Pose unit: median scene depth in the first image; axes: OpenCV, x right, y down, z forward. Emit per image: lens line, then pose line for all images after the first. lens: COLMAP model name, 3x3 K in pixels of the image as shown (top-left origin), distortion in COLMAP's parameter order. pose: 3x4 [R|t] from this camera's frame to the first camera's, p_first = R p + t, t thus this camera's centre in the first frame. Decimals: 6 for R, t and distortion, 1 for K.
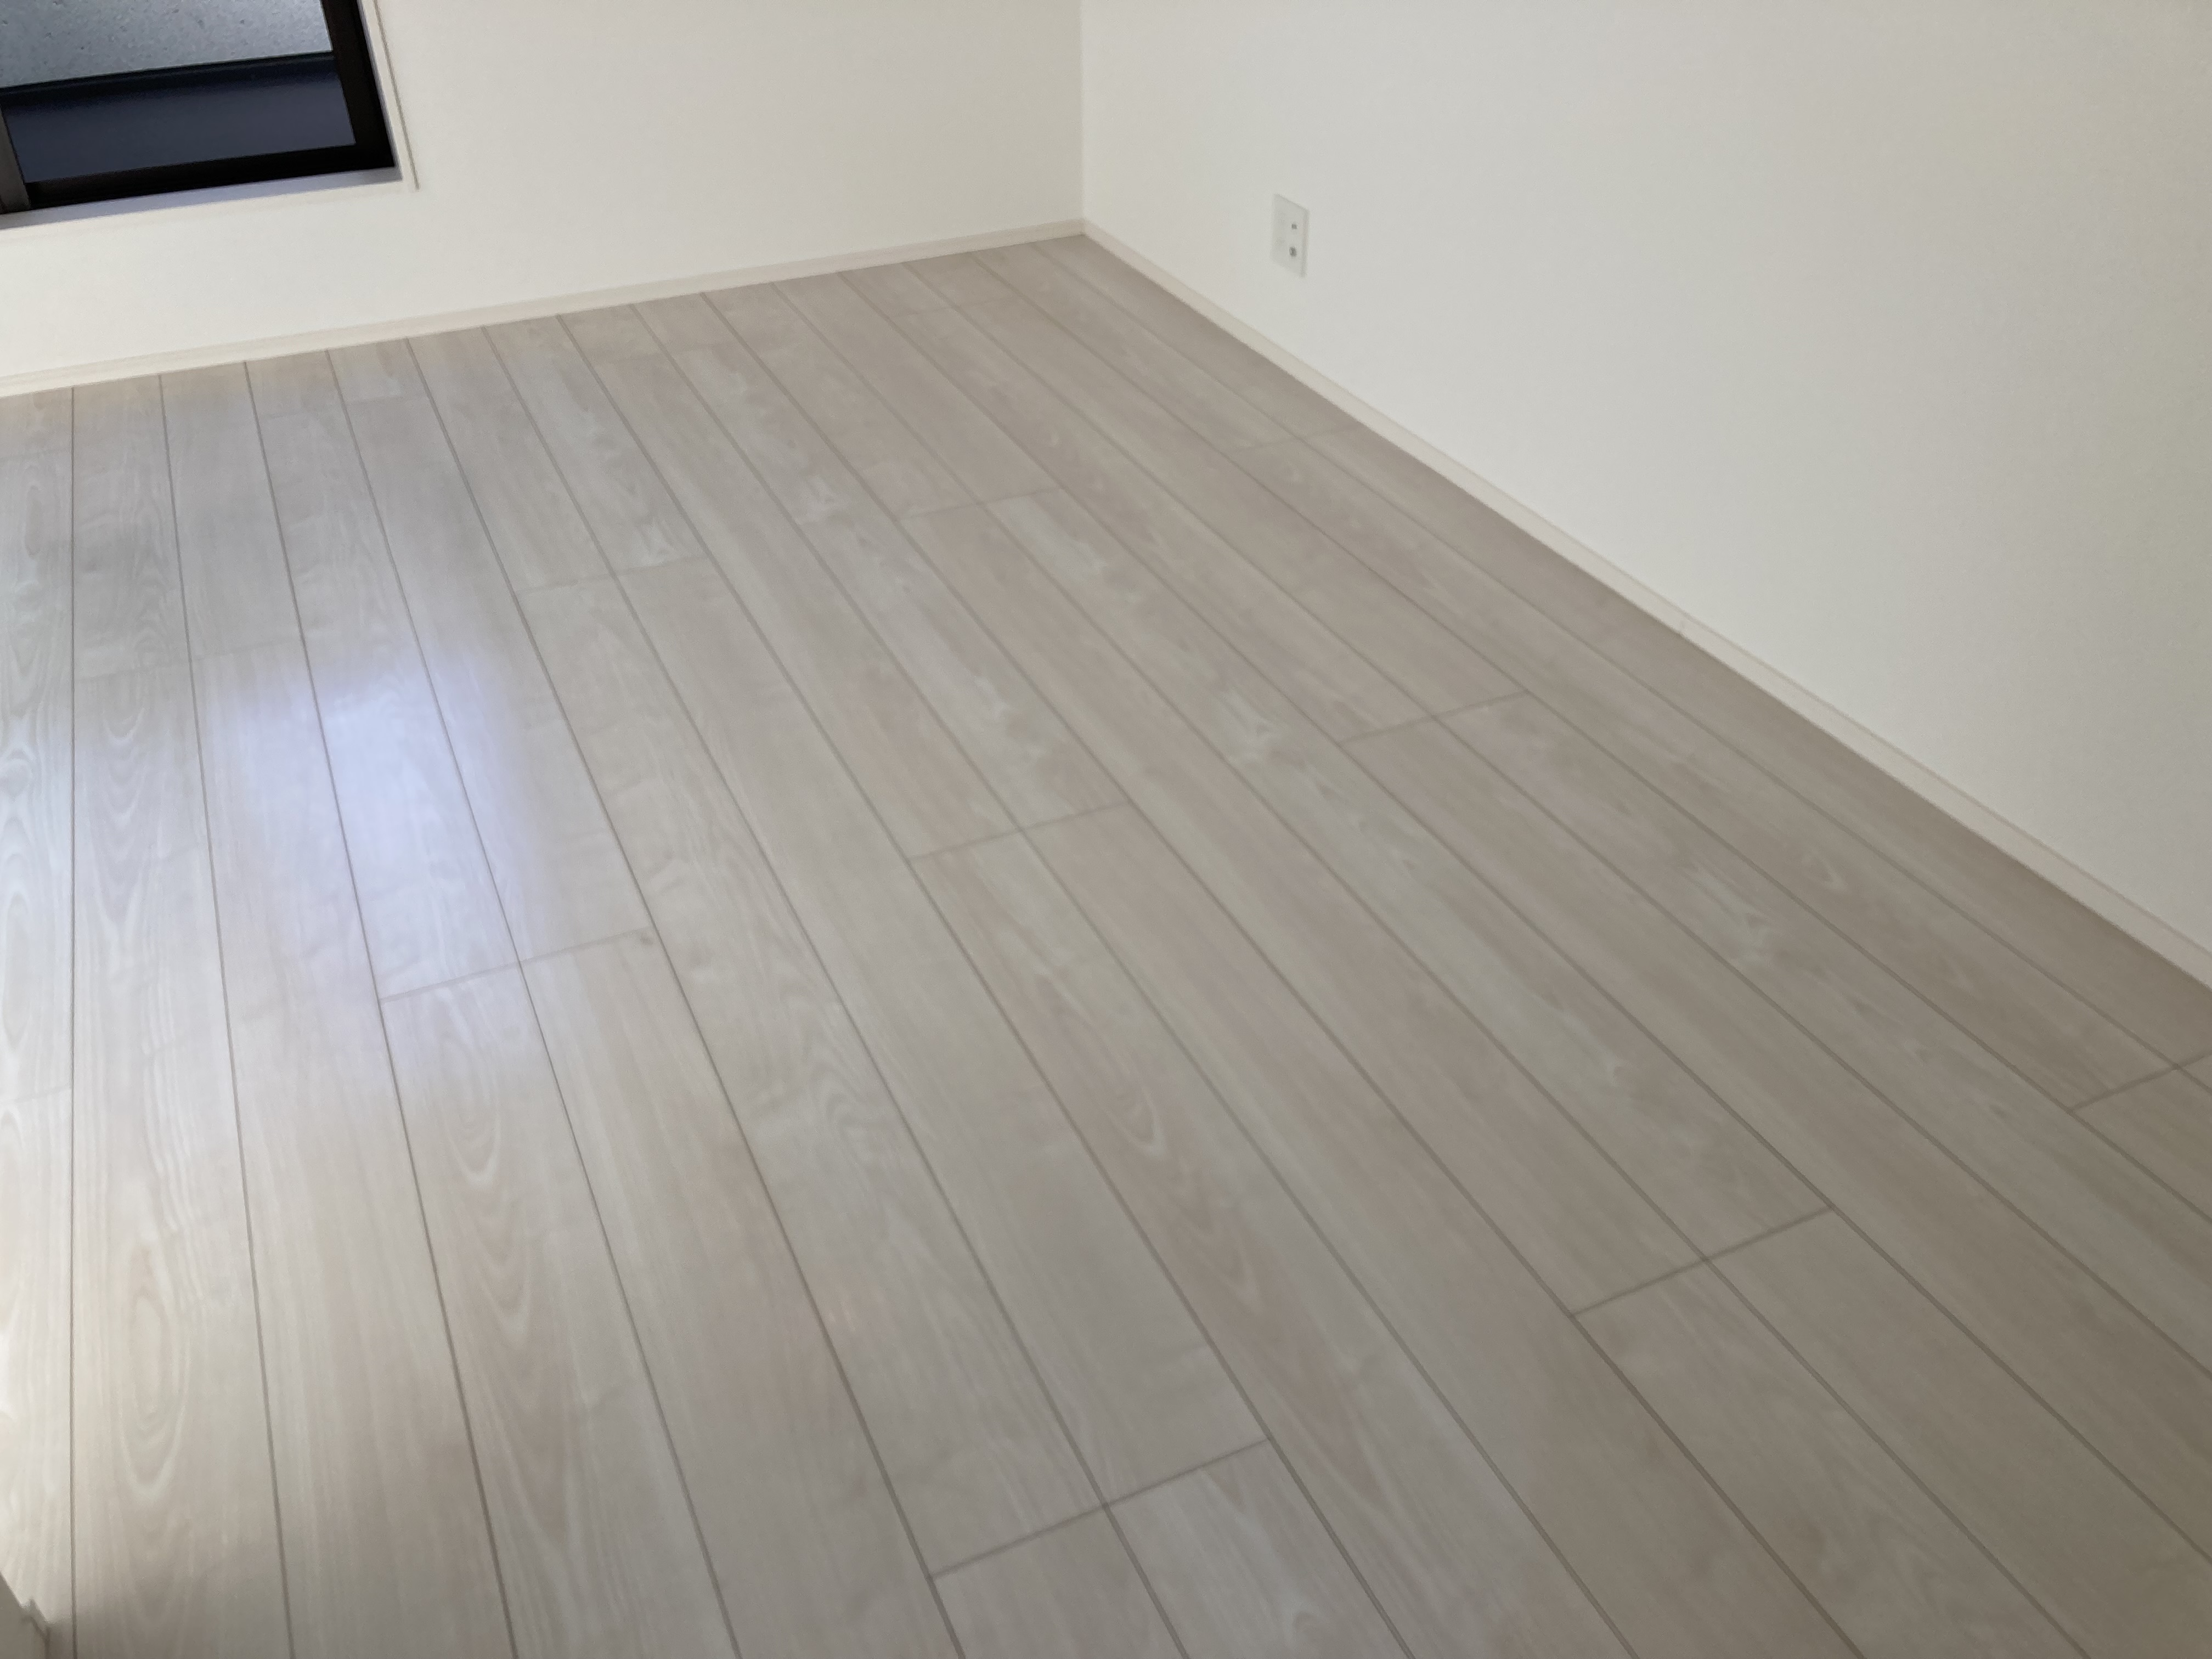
lens RADIAL K [[1792.7, 0, 1106.0], [0, 1792.7, 829.5], [0, 0, 1]] dist [0.012279, -0.015681]
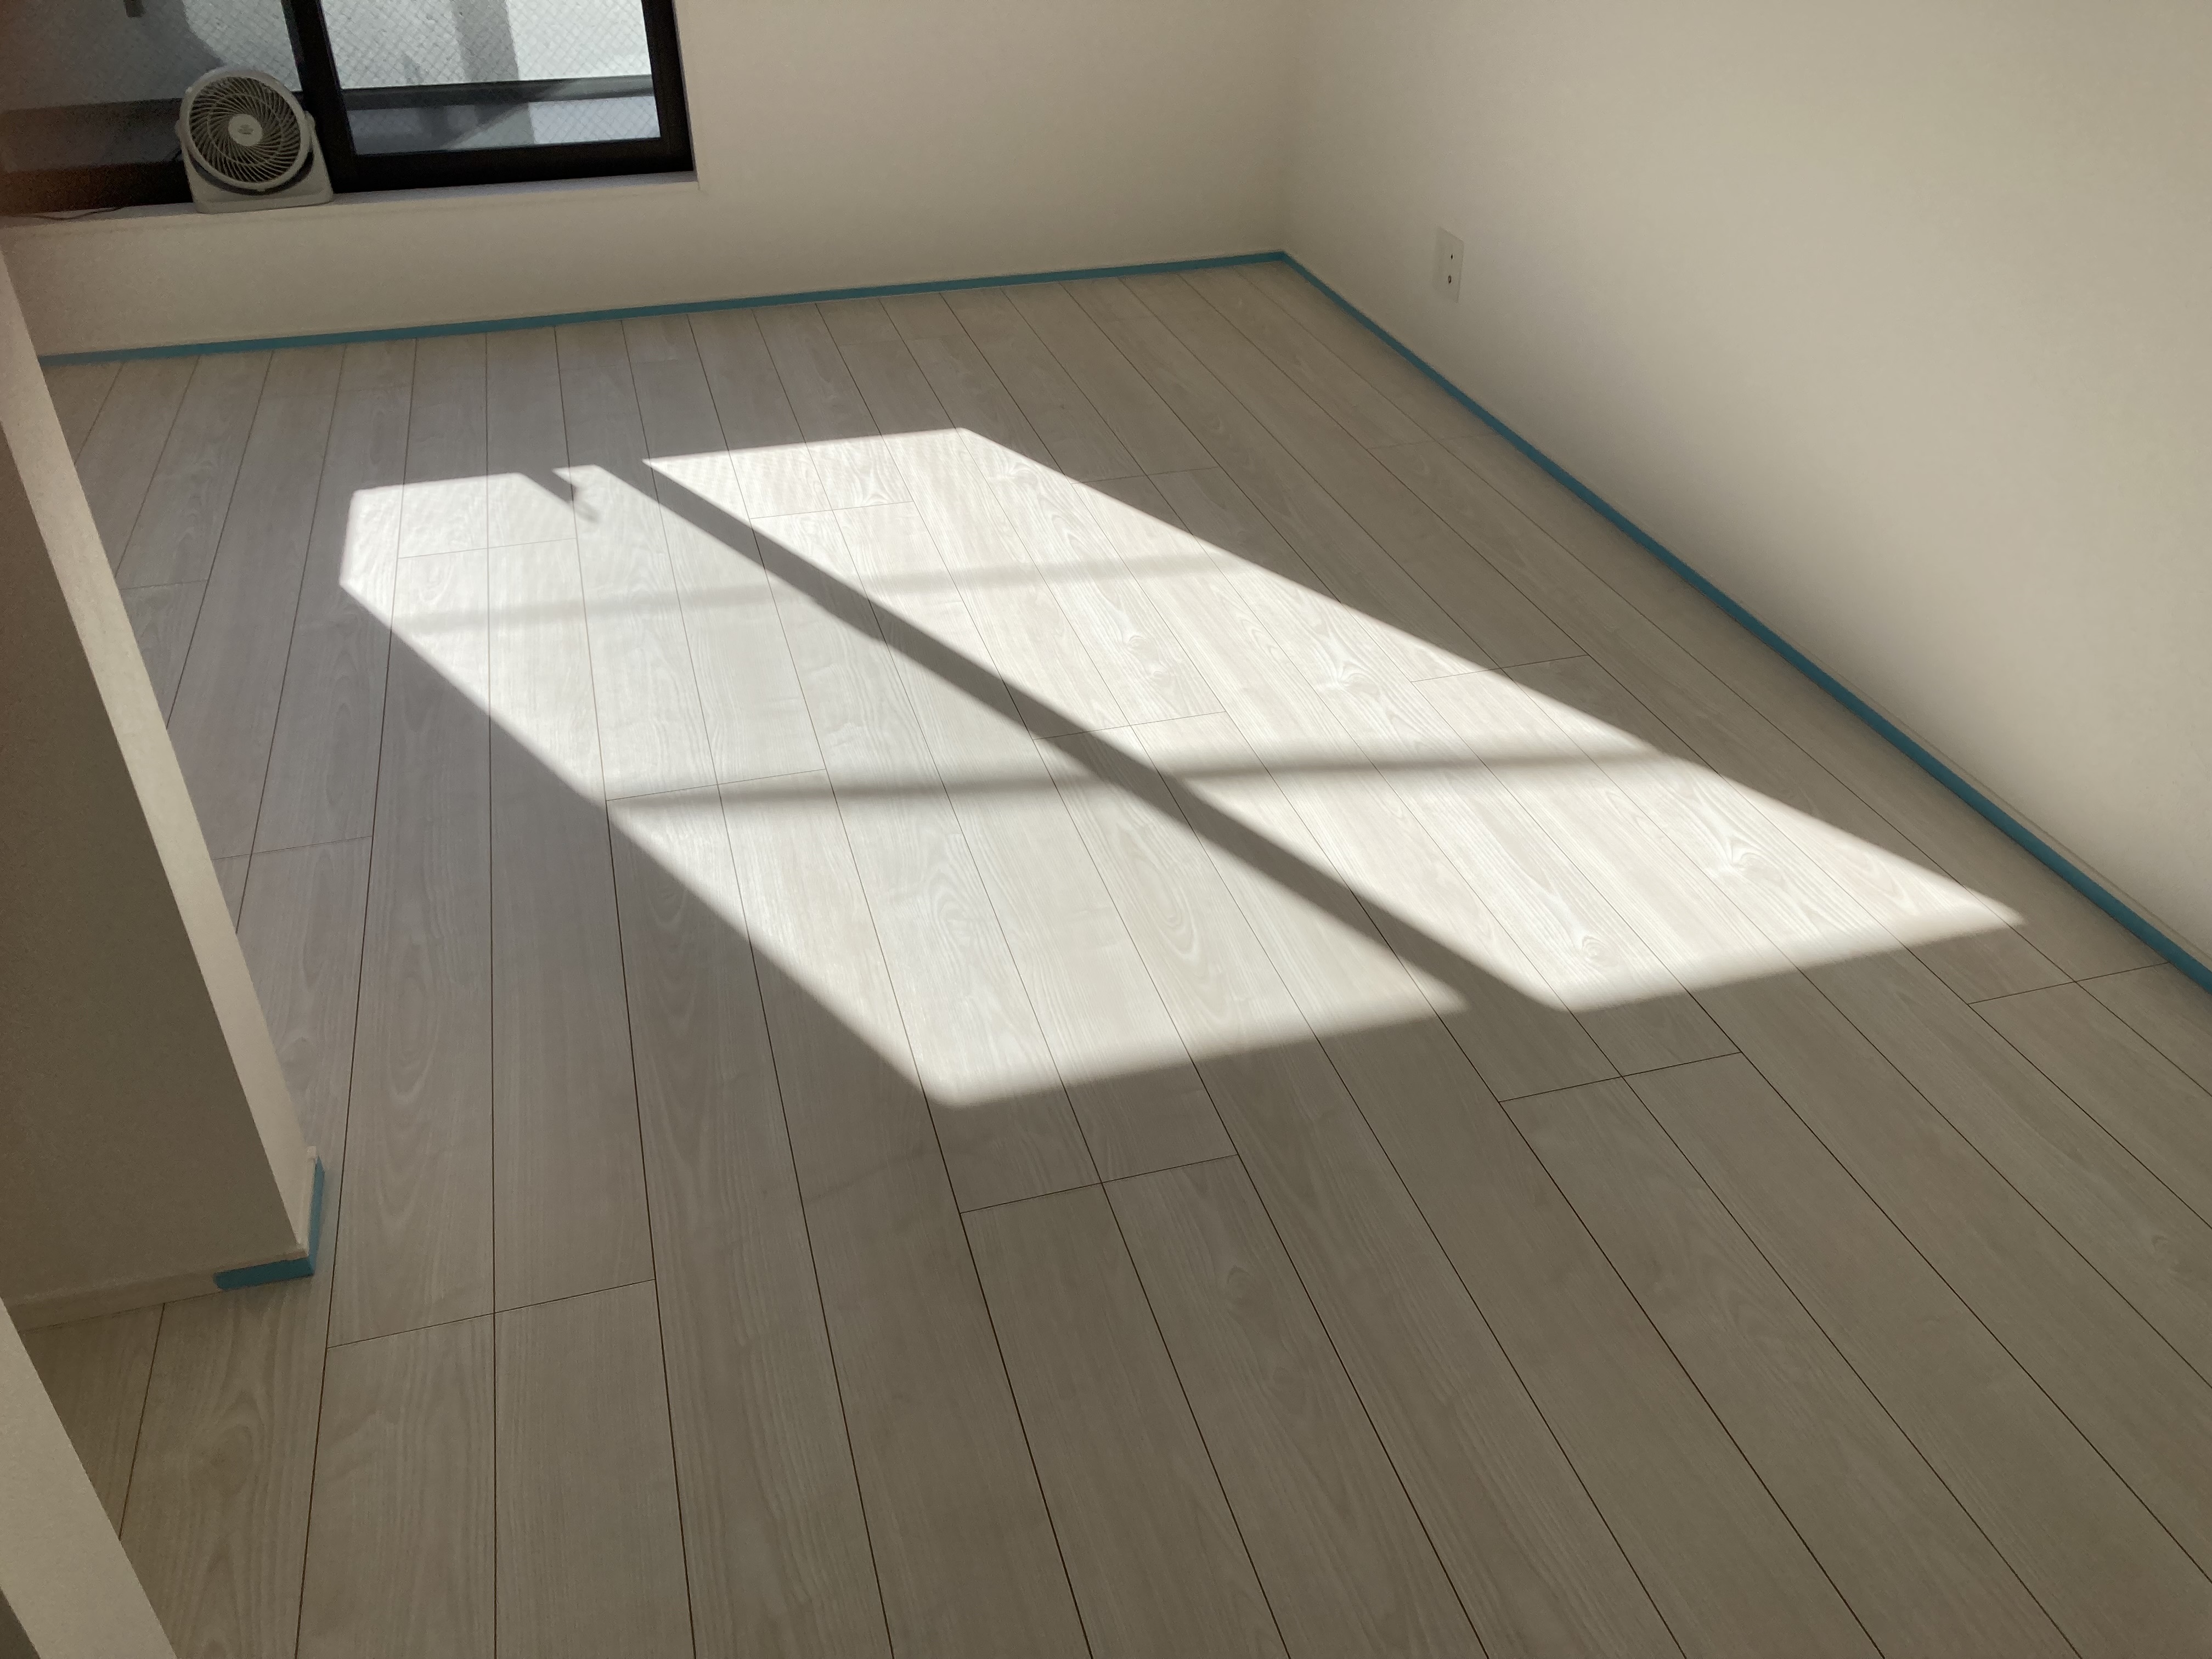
lens RADIAL K [[1798.1, 0, 1106.0], [0, 1798.1, 829.5], [0, 0, 1]] dist [0.096852, -0.272439]
pose [[0.987656, 0.093957, -0.125327, 0.097124], [-0.098102, 0.994802, -0.027311, 0.108066], [0.122109, 0.039269, 0.991740, -0.204683]]
